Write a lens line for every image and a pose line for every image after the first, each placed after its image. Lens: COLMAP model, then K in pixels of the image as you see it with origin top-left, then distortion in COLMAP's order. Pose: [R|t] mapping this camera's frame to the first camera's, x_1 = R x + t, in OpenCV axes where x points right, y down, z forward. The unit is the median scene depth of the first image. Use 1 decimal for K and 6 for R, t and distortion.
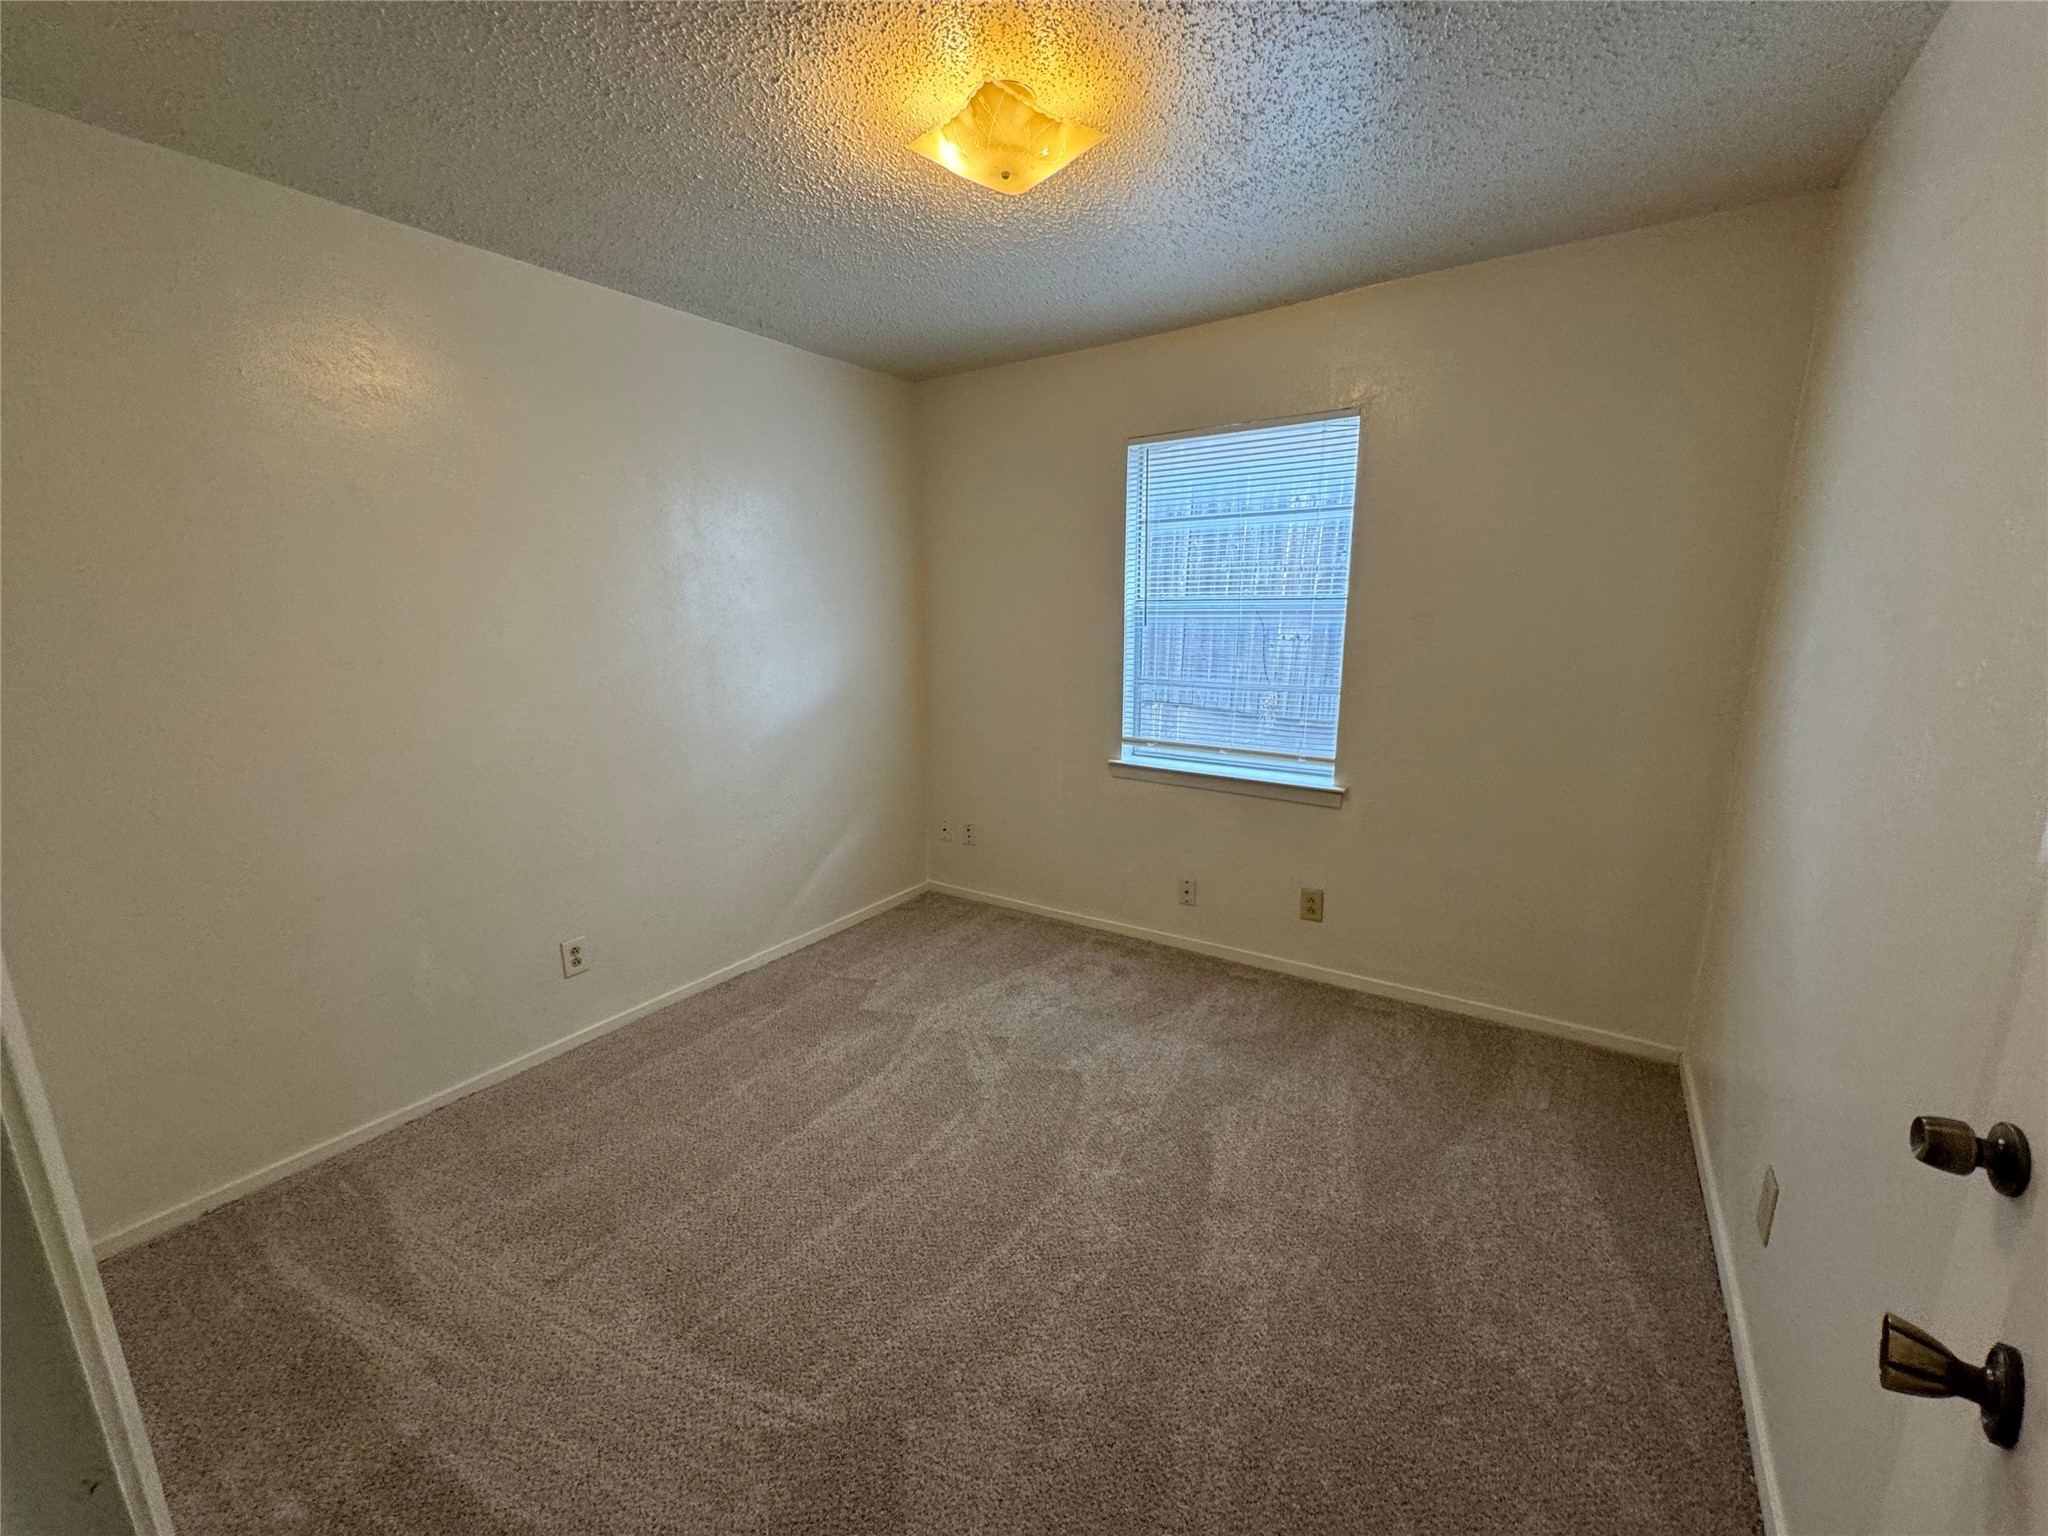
lens RADIAL K [[820.3, 0, 1027.2], [0, 820.3, 767.3], [0, 0, 1]] dist [-0.001605, 0.000076]
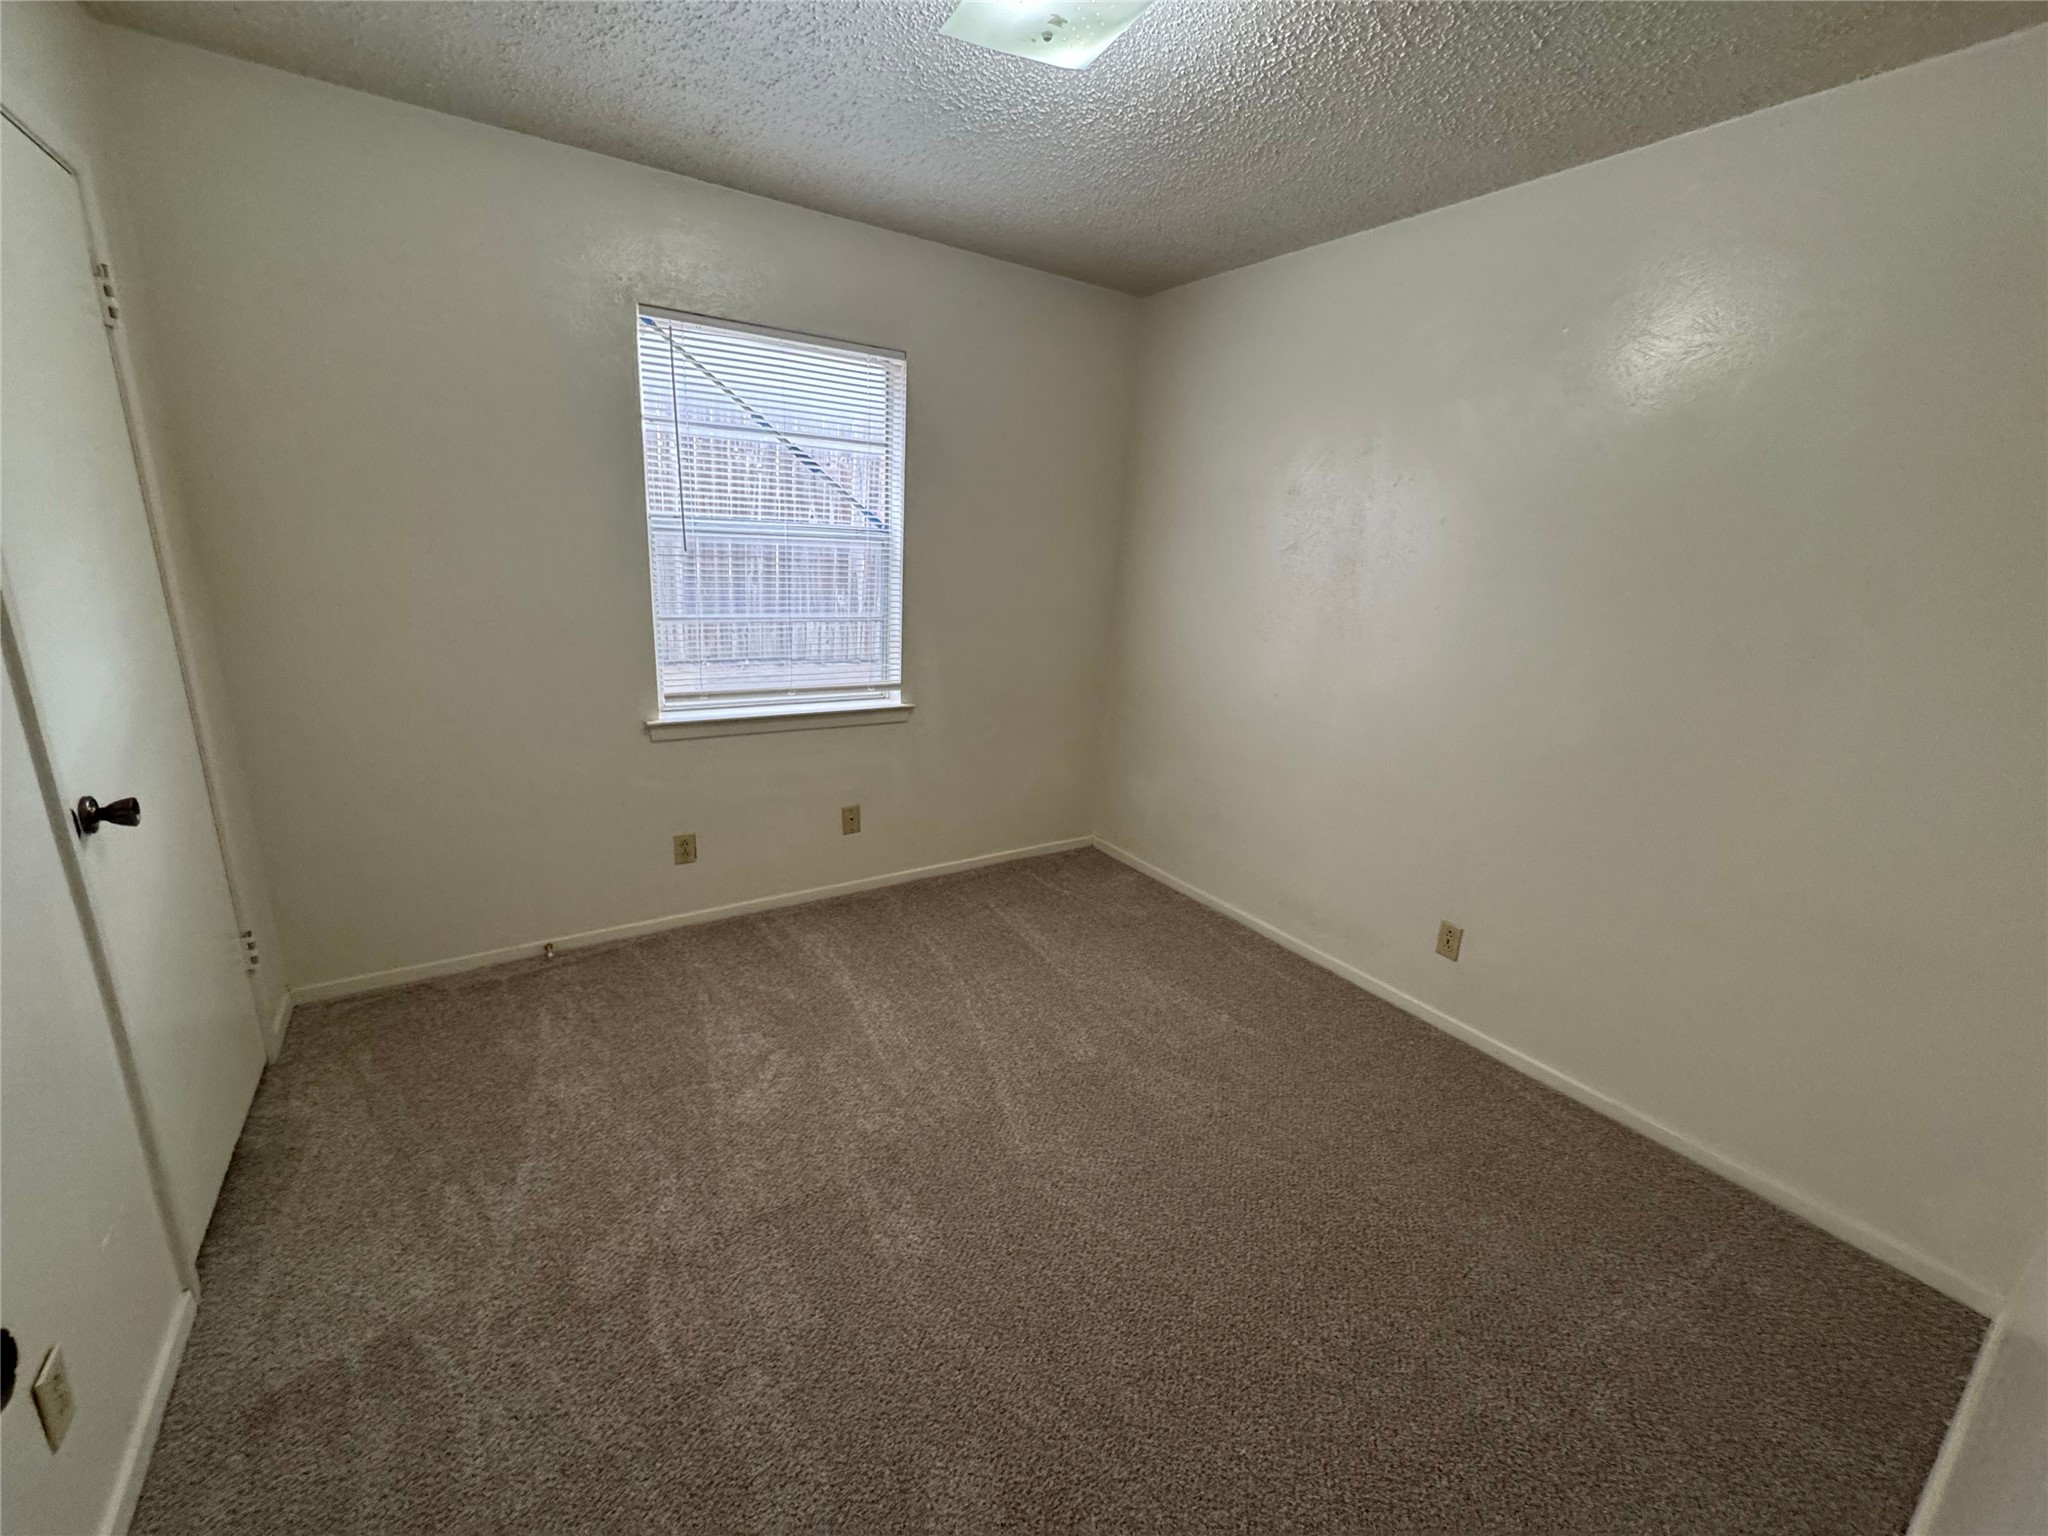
lens RADIAL K [[820.3, 0, 1027.2], [0, 820.3, 767.3], [0, 0, 1]] dist [-0.001605, 0.000076]
pose [[0.381126, -0.225141, 0.896691, -0.523073], [0.120910, 0.973703, 0.193086, -0.082678], [-0.916583, 0.034829, 0.398326, 0.380459]]
